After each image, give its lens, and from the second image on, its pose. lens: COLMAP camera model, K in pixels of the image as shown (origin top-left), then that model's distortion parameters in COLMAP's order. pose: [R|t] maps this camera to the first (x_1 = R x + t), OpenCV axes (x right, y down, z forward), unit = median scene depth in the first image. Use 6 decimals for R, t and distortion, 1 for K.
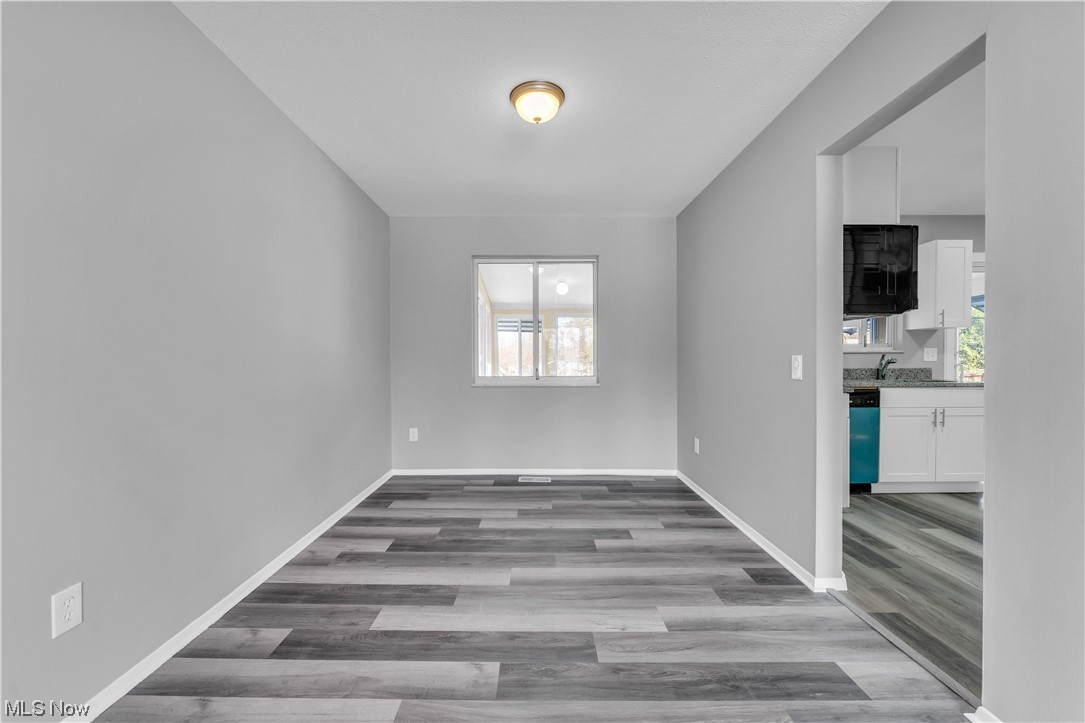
lens RADIAL K [[438.1, 0, 535.7], [0, 438.1, 367.8], [0, 0, 1]] dist [0.000882, 0.000113]
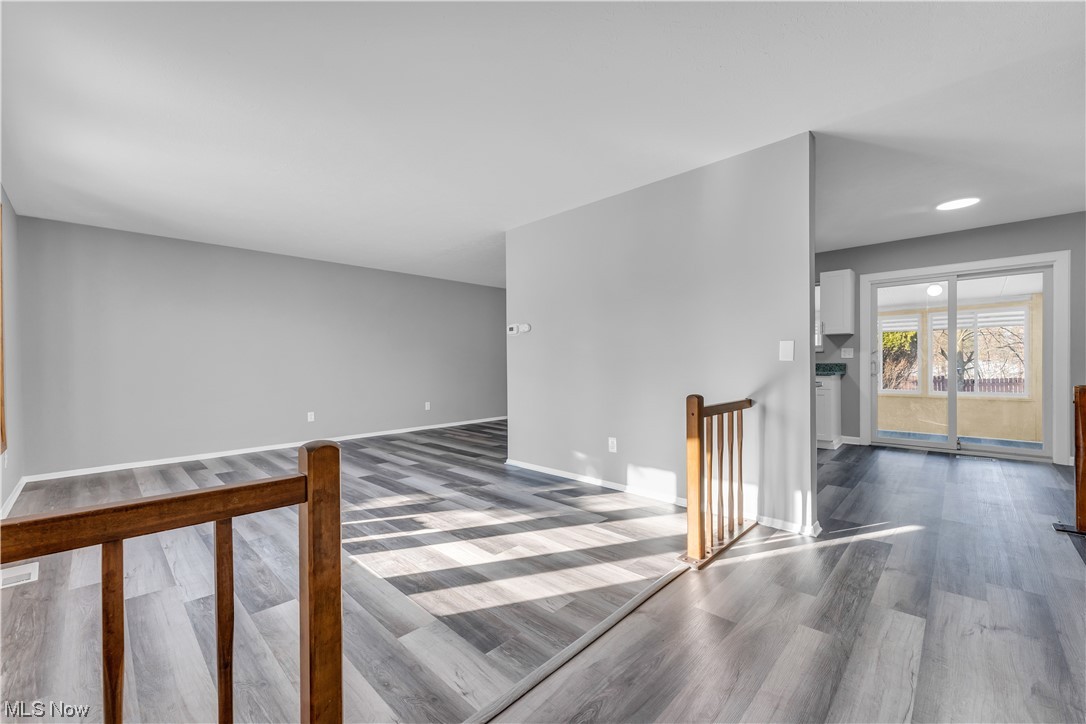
lens RADIAL K [[437.3, 0, 537.1], [0, 437.3, 367.9], [0, 0, 1]] dist [0.001595, -0.000279]
pose [[0.714093, 0.003203, -0.700044, 1.371792], [-0.005203, 0.999986, -0.000733, 0.024728], [0.700032, 0.004166, 0.714100, -0.719520]]
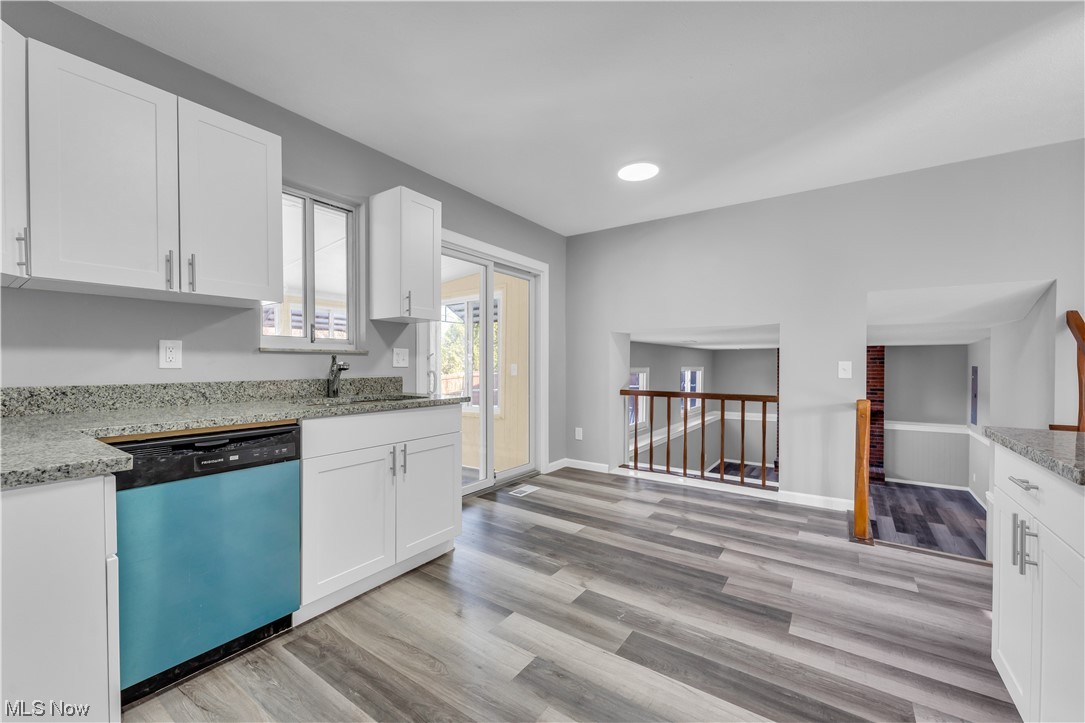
lens RADIAL K [[438.1, 0, 535.7], [0, 438.1, 367.8], [0, 0, 1]] dist [0.000882, 0.000113]
pose [[0.578915, -0.001904, 0.815385, 0.531439], [0.009606, 0.999944, -0.004484, -0.009725], [-0.815331, 0.010428, 0.578901, 0.488484]]
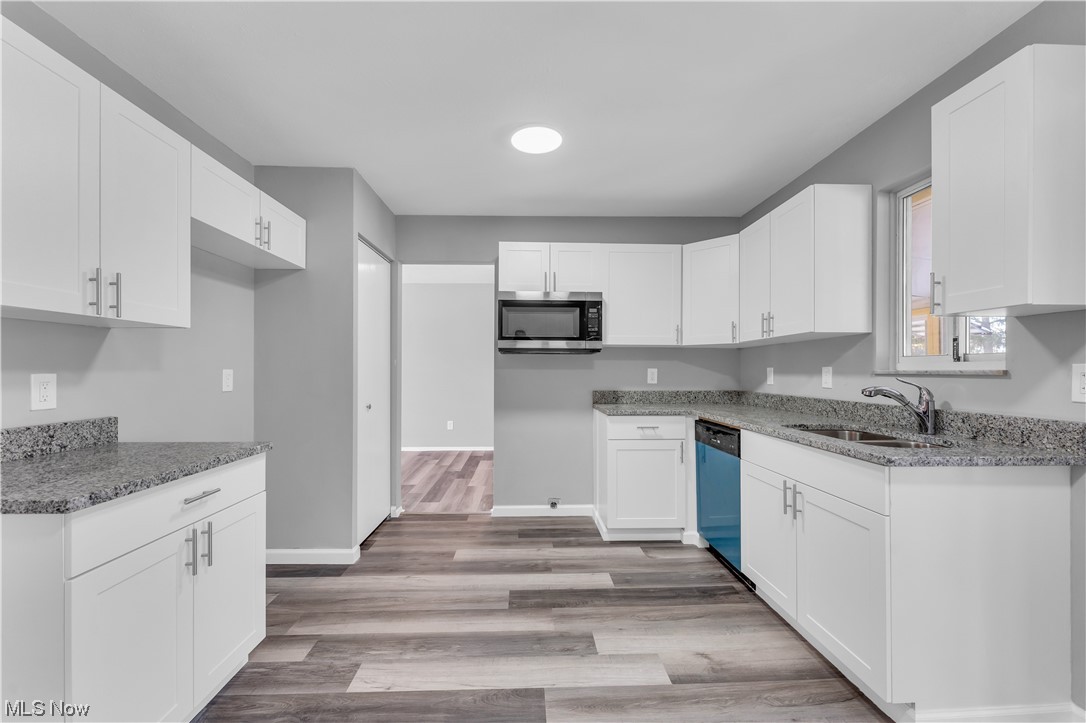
lens RADIAL K [[439.1, 0, 537.3], [0, 439.1, 368.1], [0, 0, 1]] dist [0.004137, 0.000063]
pose [[0.025633, -0.001795, -0.999670, 1.448785], [-0.017193, 0.999850, -0.002236, -0.039461], [0.999524, 0.017245, 0.025598, 0.674827]]
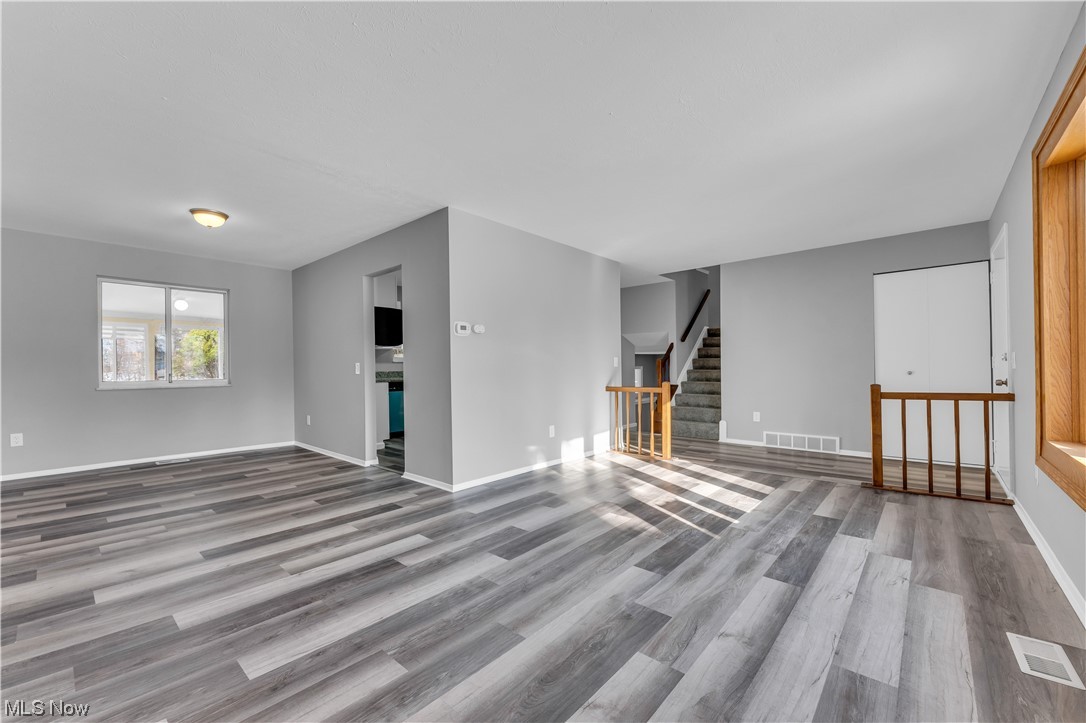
lens RADIAL K [[437.3, 0, 537.1], [0, 437.3, 367.4], [0, 0, 1]] dist [0.001595, -0.000279]
pose [[0.666924, -0.003241, 0.745118, -0.273667], [0.021880, 0.999644, -0.015236, 0.029855], [-0.744804, 0.026465, 0.666758, -0.714715]]
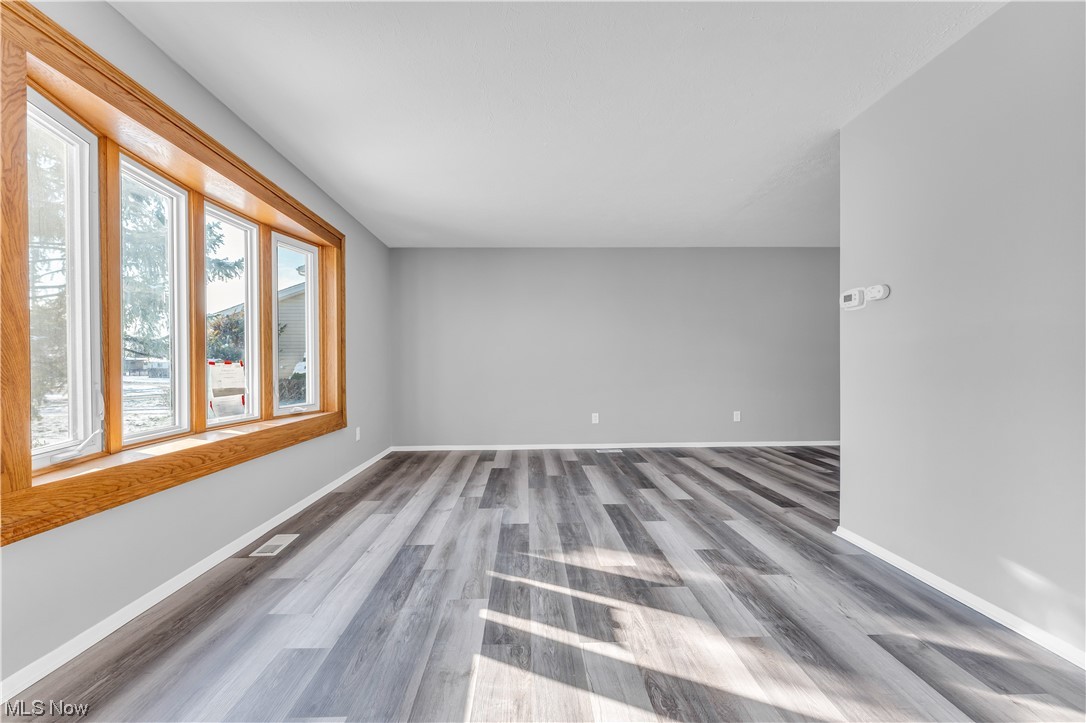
lens RADIAL K [[437.3, 0, 537.1], [0, 437.3, 367.4], [0, 0, 1]] dist [0.001595, -0.000279]
pose [[0.029959, 0.008513, -0.999515, 1.123830], [-0.012957, 0.999883, 0.008128, 0.025194], [0.999467, 0.012707, 0.030065, -0.387771]]
